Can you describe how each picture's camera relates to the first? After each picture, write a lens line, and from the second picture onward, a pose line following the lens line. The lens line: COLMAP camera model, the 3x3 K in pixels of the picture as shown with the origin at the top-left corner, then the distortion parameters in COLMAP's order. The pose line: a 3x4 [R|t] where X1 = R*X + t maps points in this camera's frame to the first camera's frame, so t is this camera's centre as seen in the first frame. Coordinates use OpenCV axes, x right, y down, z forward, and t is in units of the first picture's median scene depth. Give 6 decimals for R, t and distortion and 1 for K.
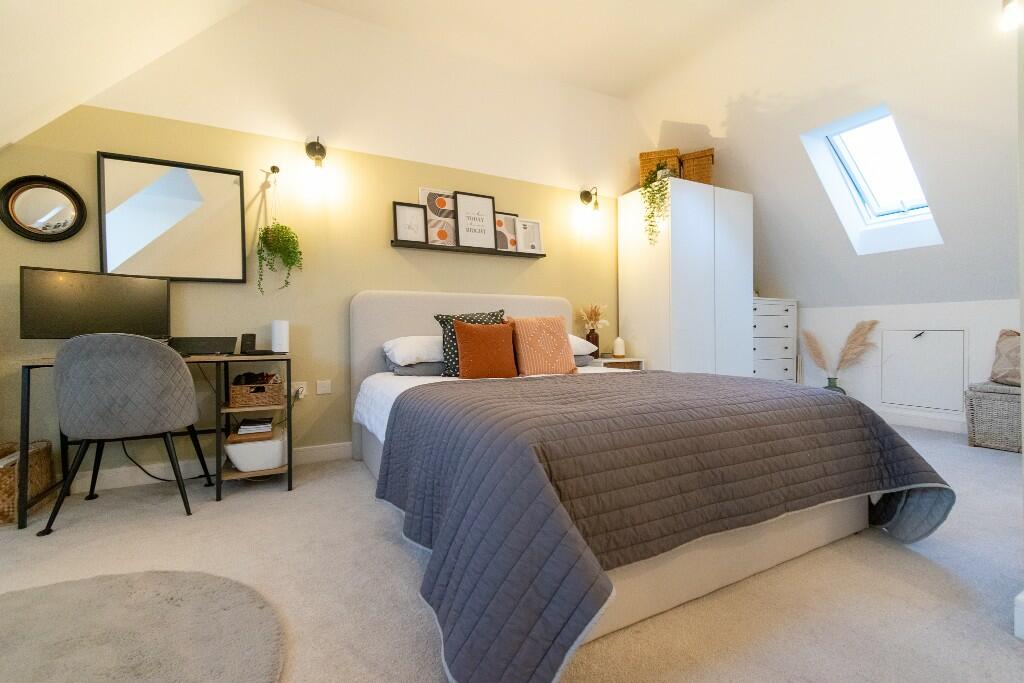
lens RADIAL K [[453.5, 0, 510.5], [0, 453.5, 337.5], [0, 0, 1]] dist [0.007821, -0.003546]
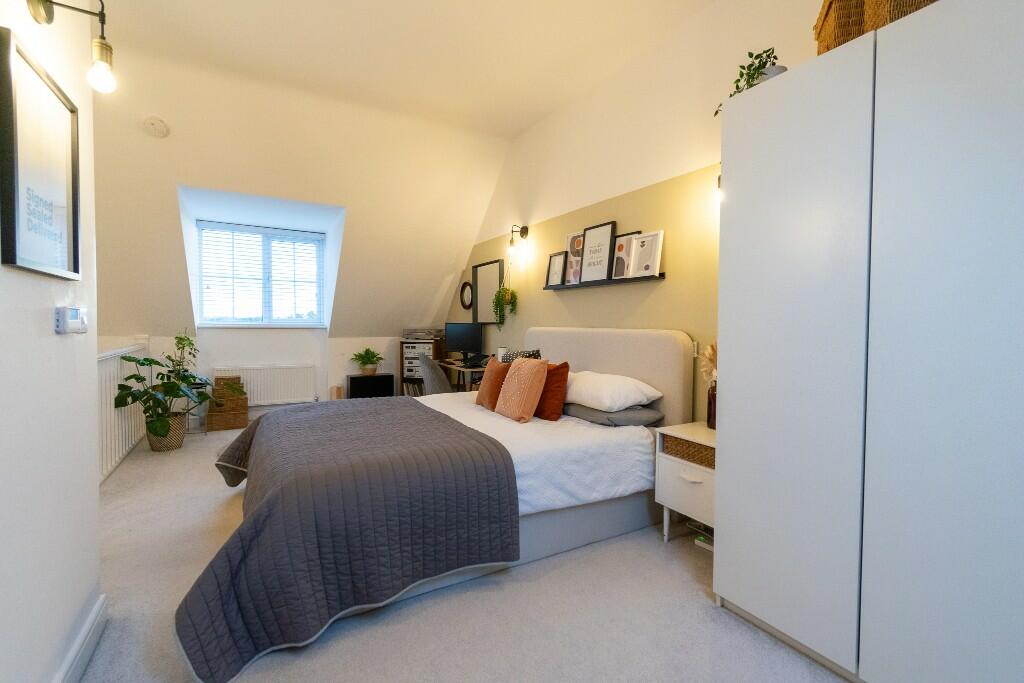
lens RADIAL K [[453.5, 0, 510.5], [0, 453.5, 337.5], [0, 0, 1]] dist [0.007821, -0.003546]
pose [[0.030886, 0.044901, -0.998514, 0.972683], [-0.011921, 0.998936, 0.044552, -0.125703], [0.999452, 0.010527, 0.031388, 0.847003]]
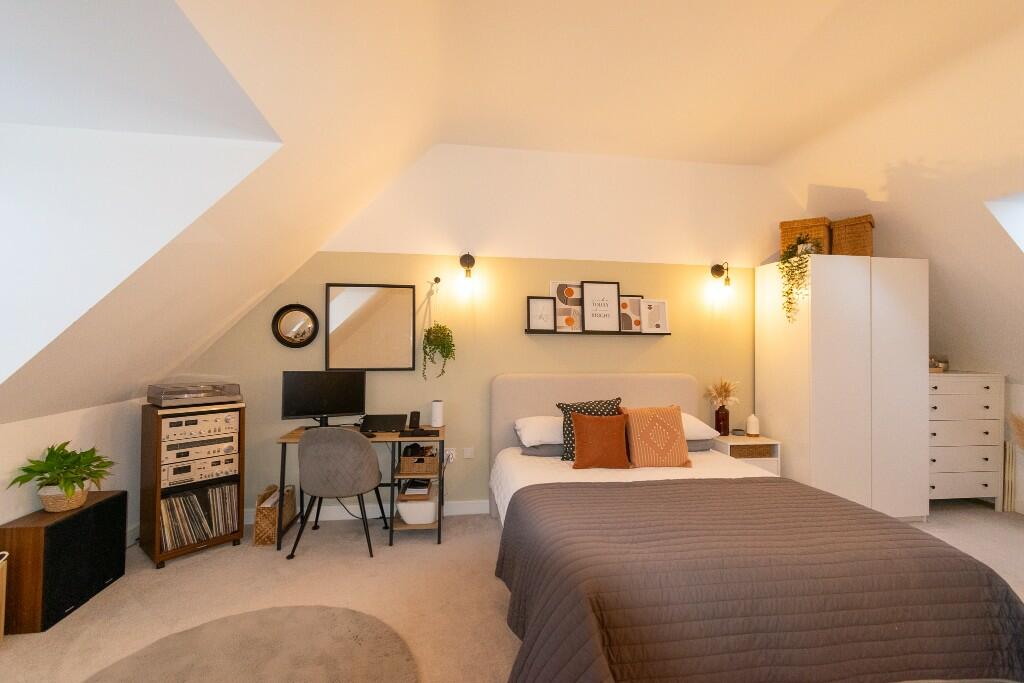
lens RADIAL K [[453.5, 0, 510.5], [0, 453.5, 337.5], [0, 0, 1]] dist [0.007821, -0.003546]
pose [[0.941389, 0.013365, -0.337057, 0.095377], [-0.020740, 0.999618, -0.018290, -0.168845], [0.336684, 0.024209, 0.941306, -0.112092]]
